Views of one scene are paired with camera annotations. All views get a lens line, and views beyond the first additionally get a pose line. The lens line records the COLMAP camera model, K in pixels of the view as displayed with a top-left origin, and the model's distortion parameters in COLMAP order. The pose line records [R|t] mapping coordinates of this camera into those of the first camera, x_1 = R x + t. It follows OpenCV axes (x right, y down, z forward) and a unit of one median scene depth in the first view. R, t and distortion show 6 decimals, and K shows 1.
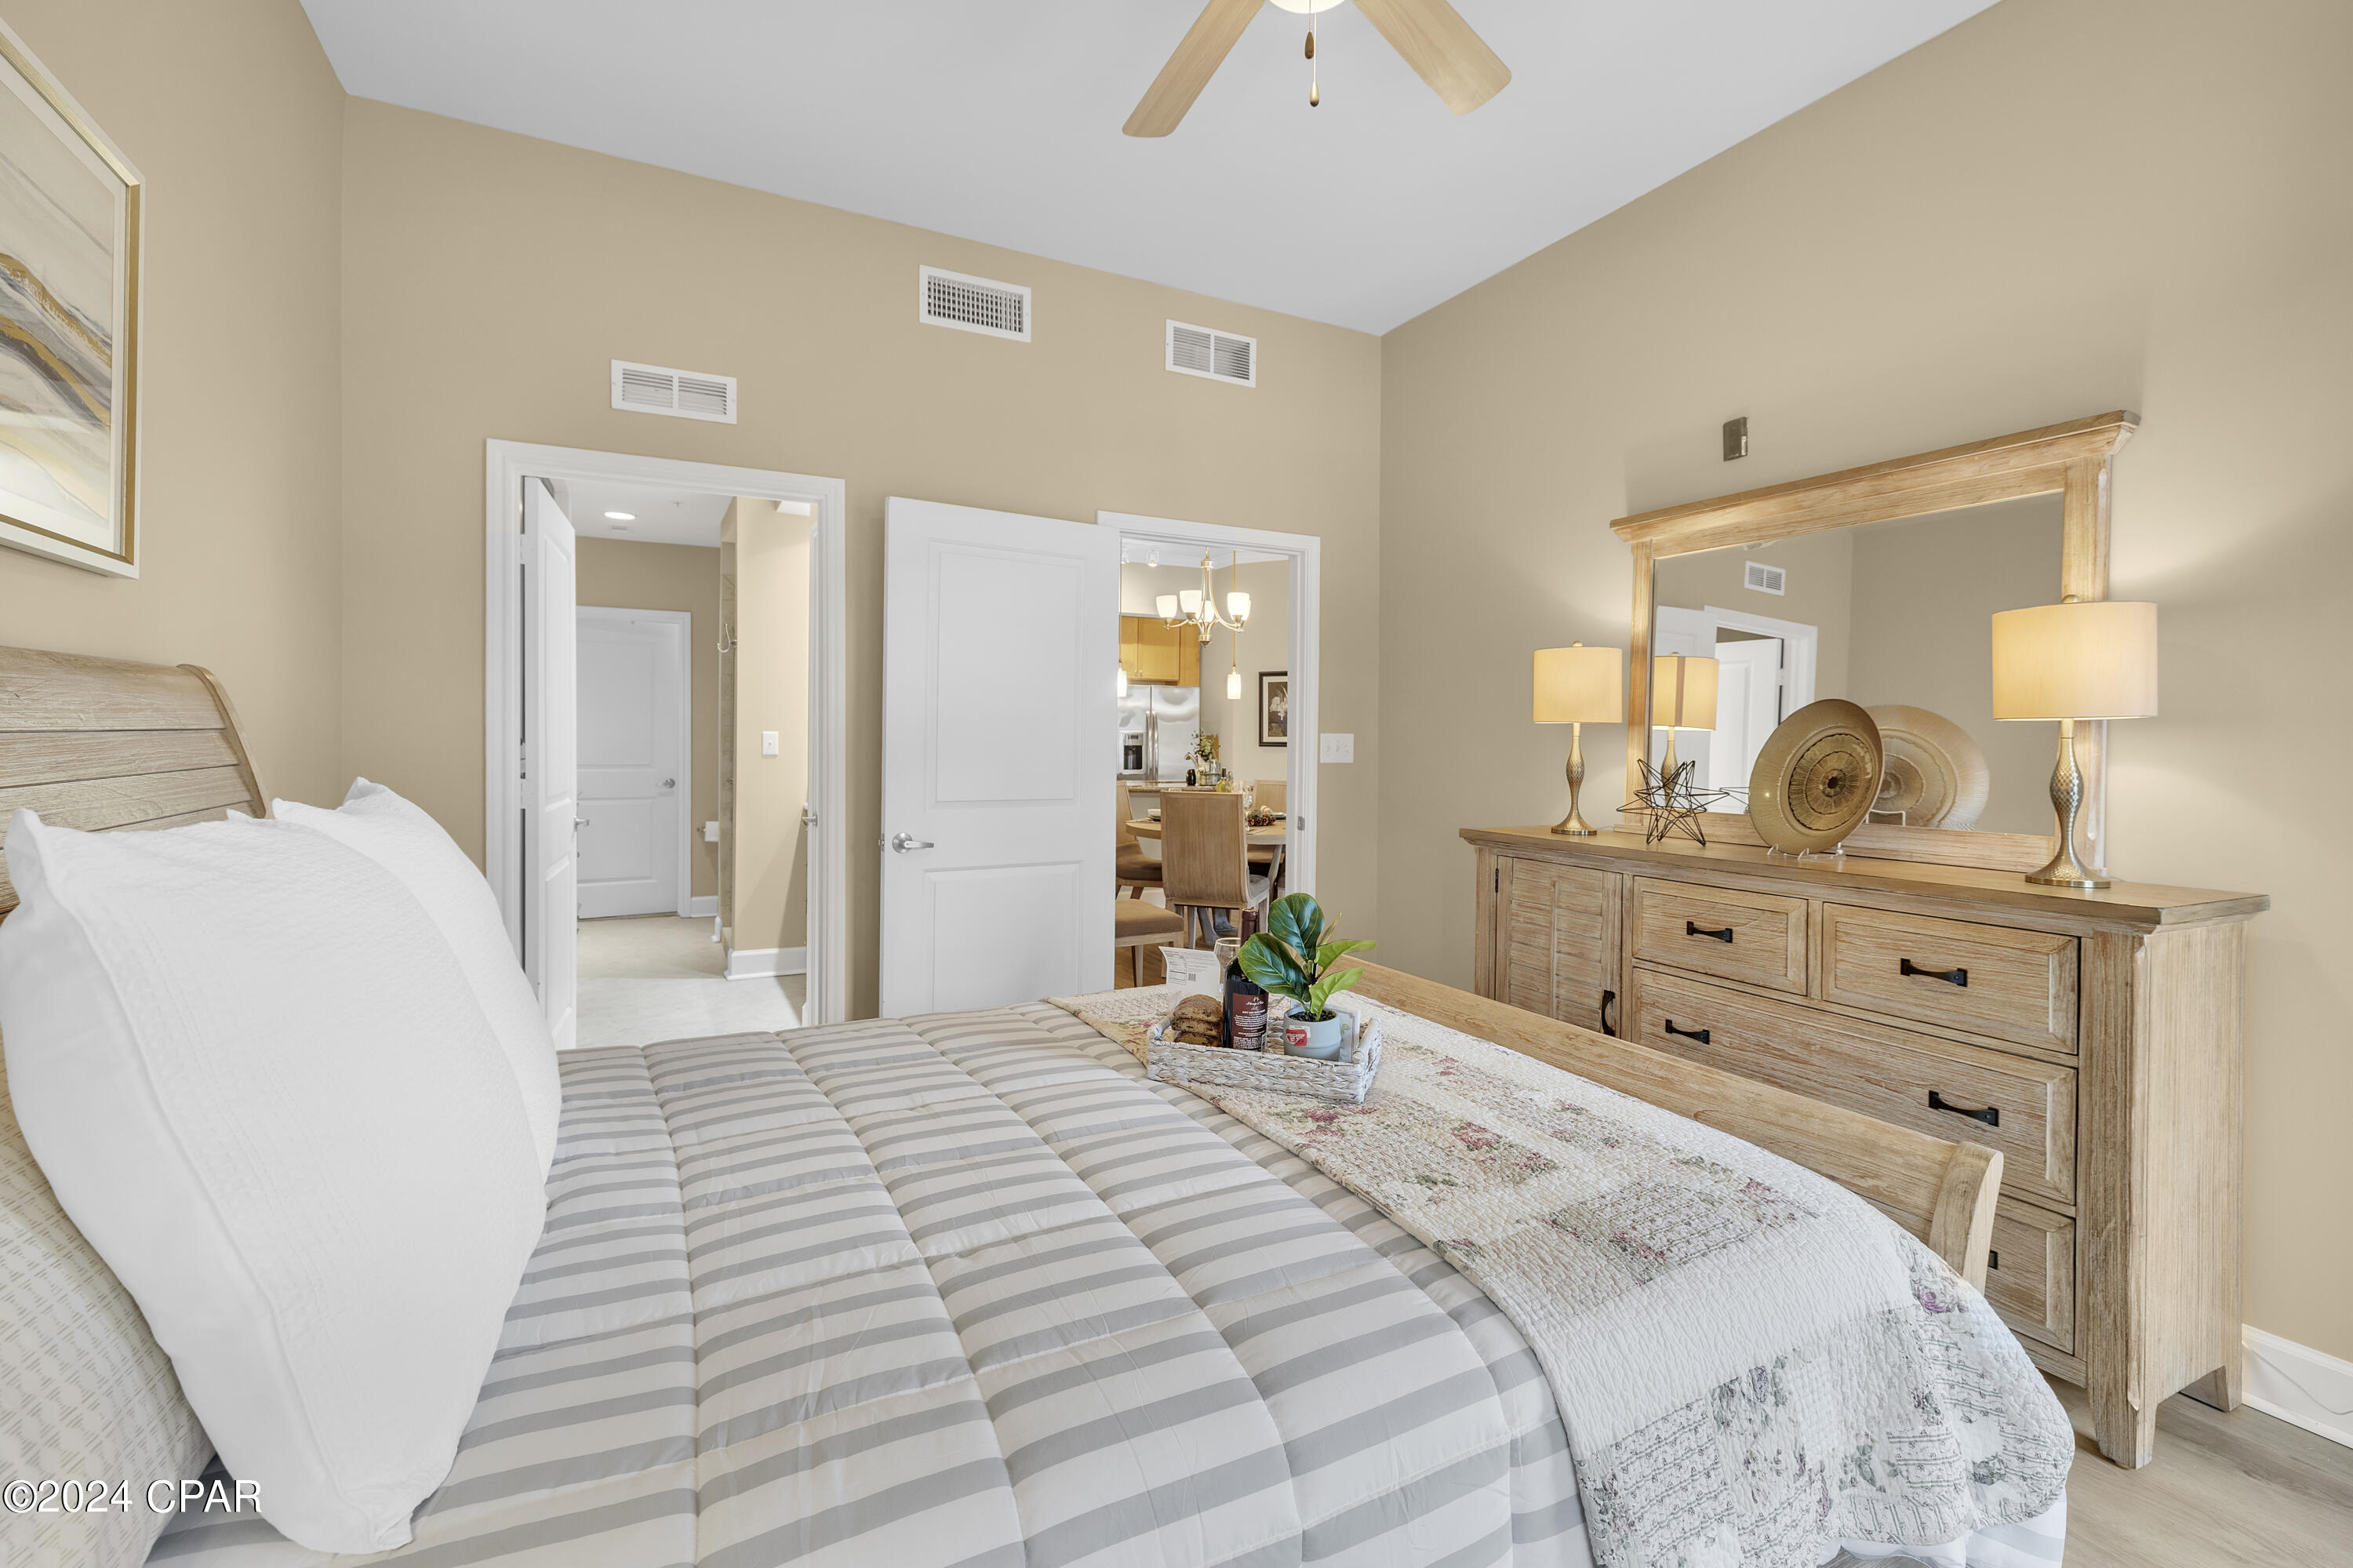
lens RADIAL K [[1023.1, 0, 1173.5], [0, 1023.1, 757.6], [0, 0, 1]] dist [0.000209, -0.000003]
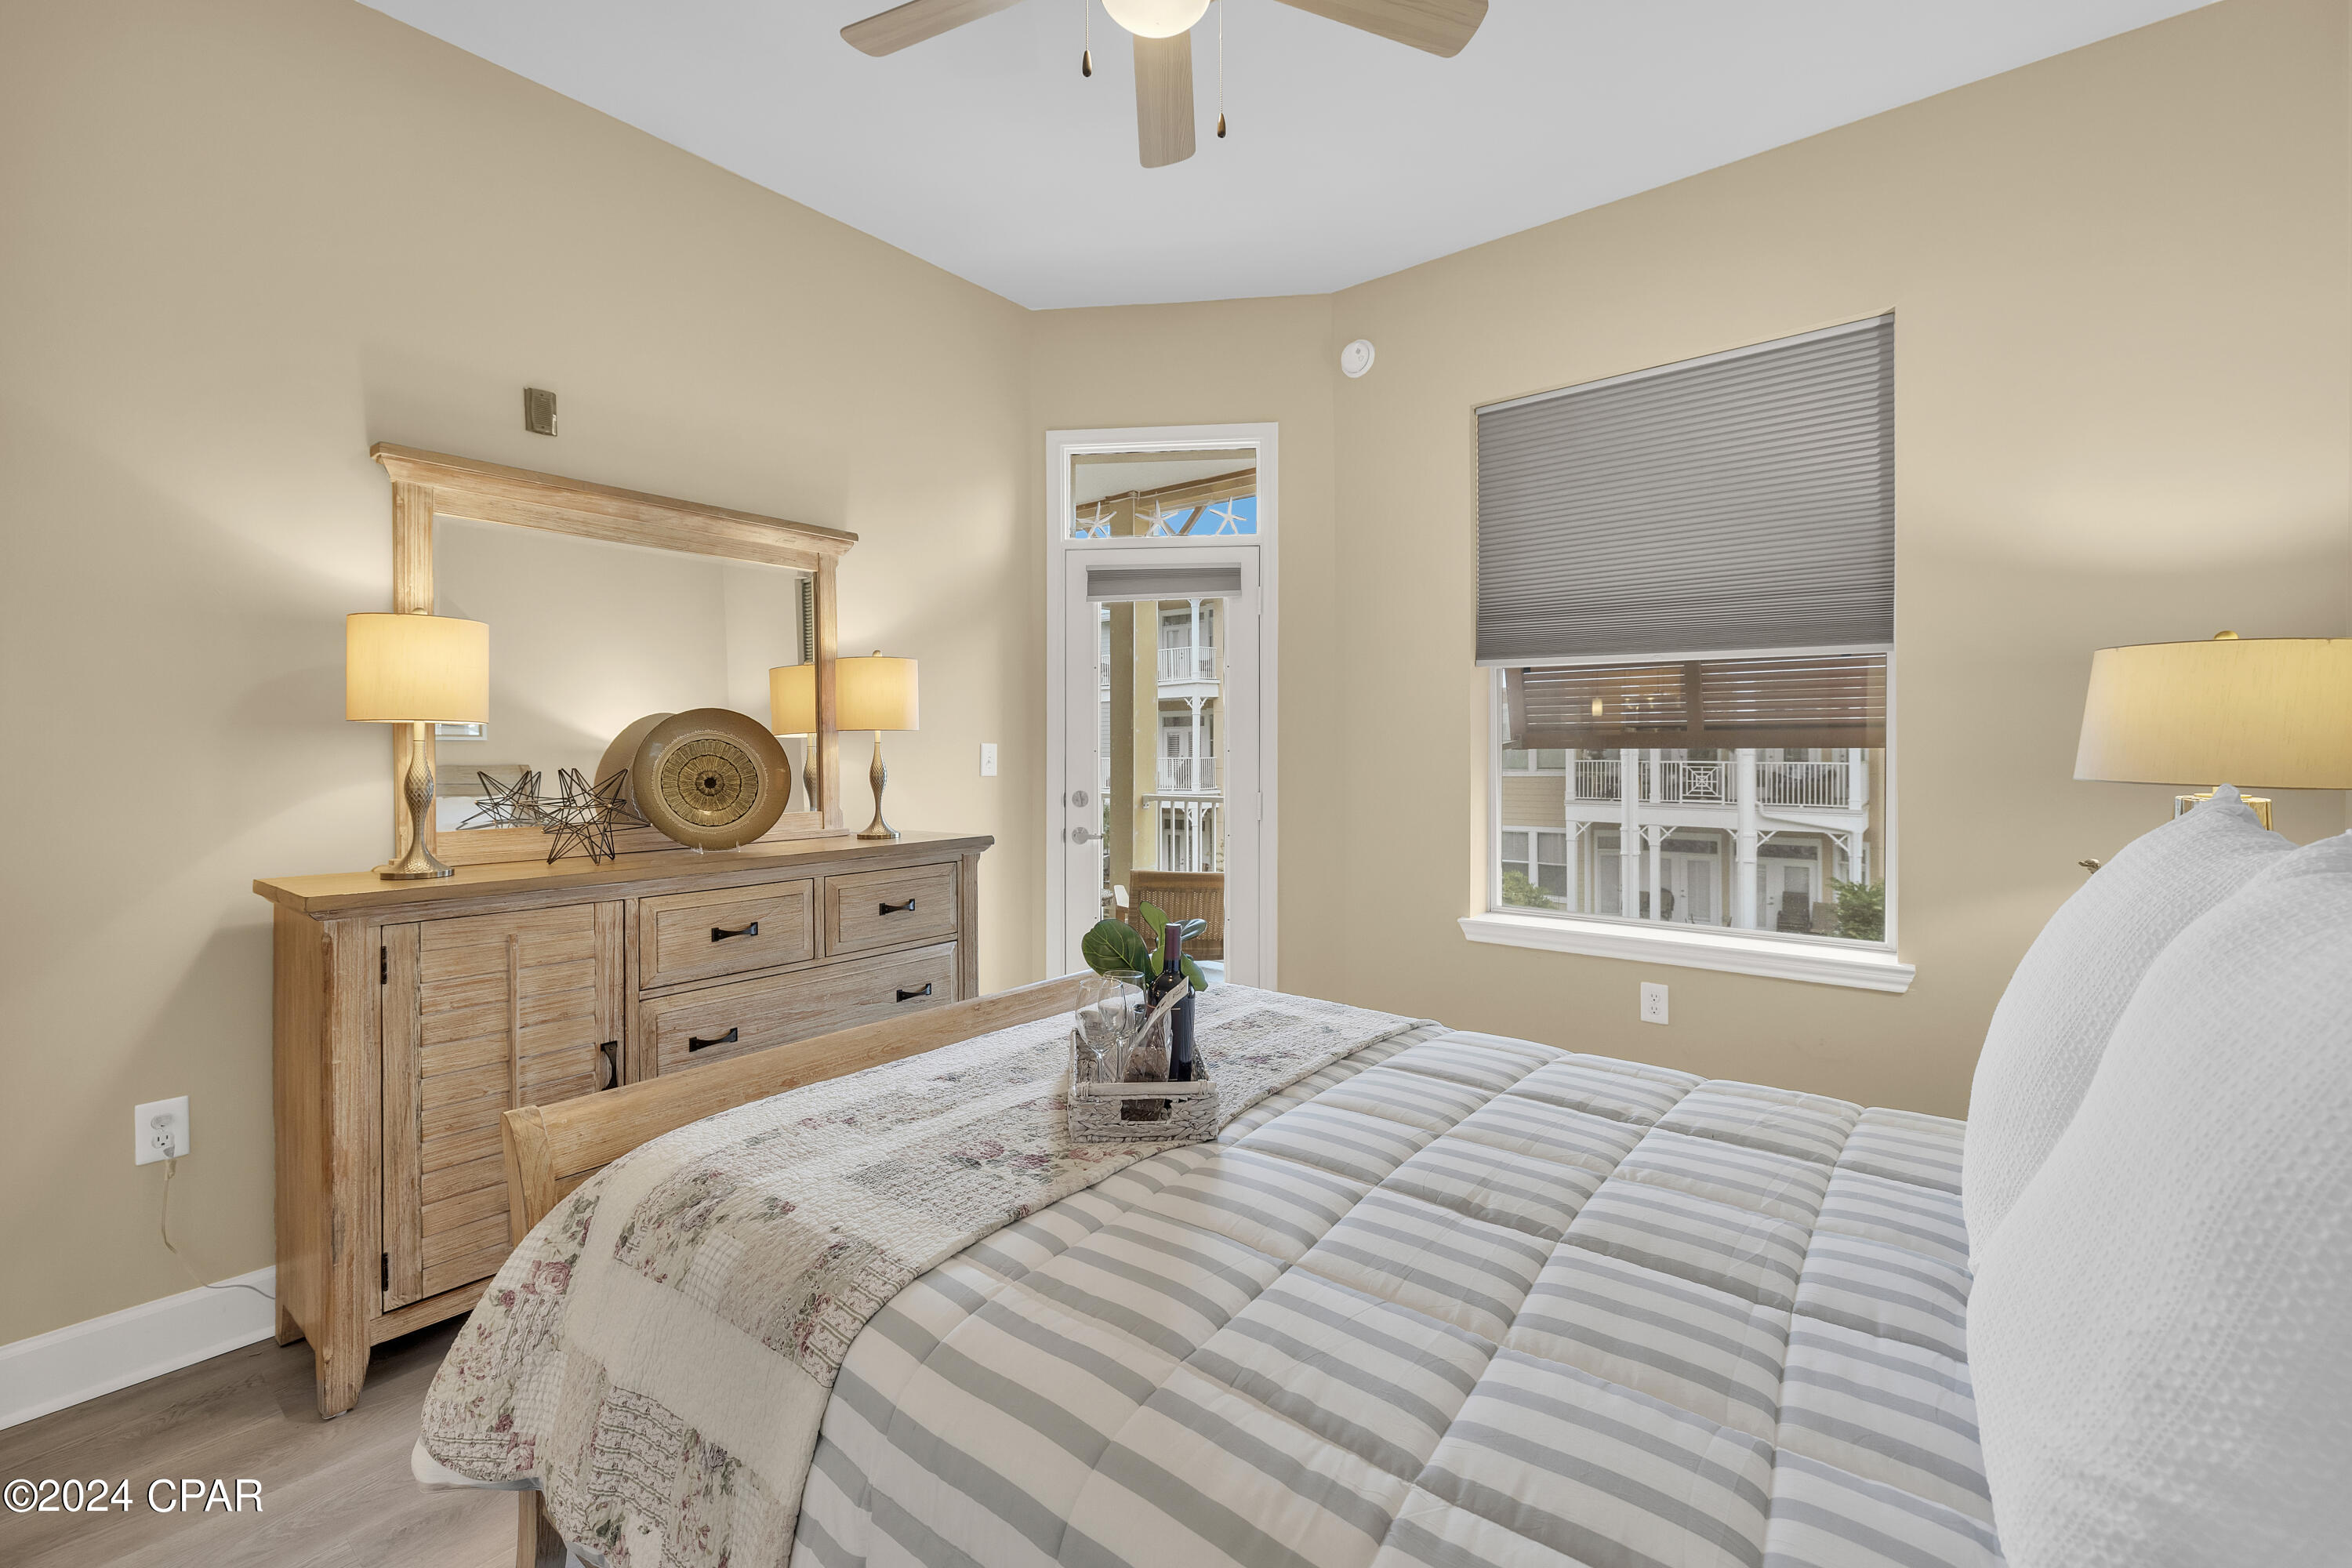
lens RADIAL K [[1009.6, 0, 1173.6], [0, 1009.6, 746.3], [0, 0, 1]] dist [-0.000763, -0.000058]
pose [[-0.399889, -0.011056, 0.916497, -0.559427], [0.012603, 0.999766, 0.017560, -0.027553], [-0.916477, 0.018572, -0.399657, 0.958195]]
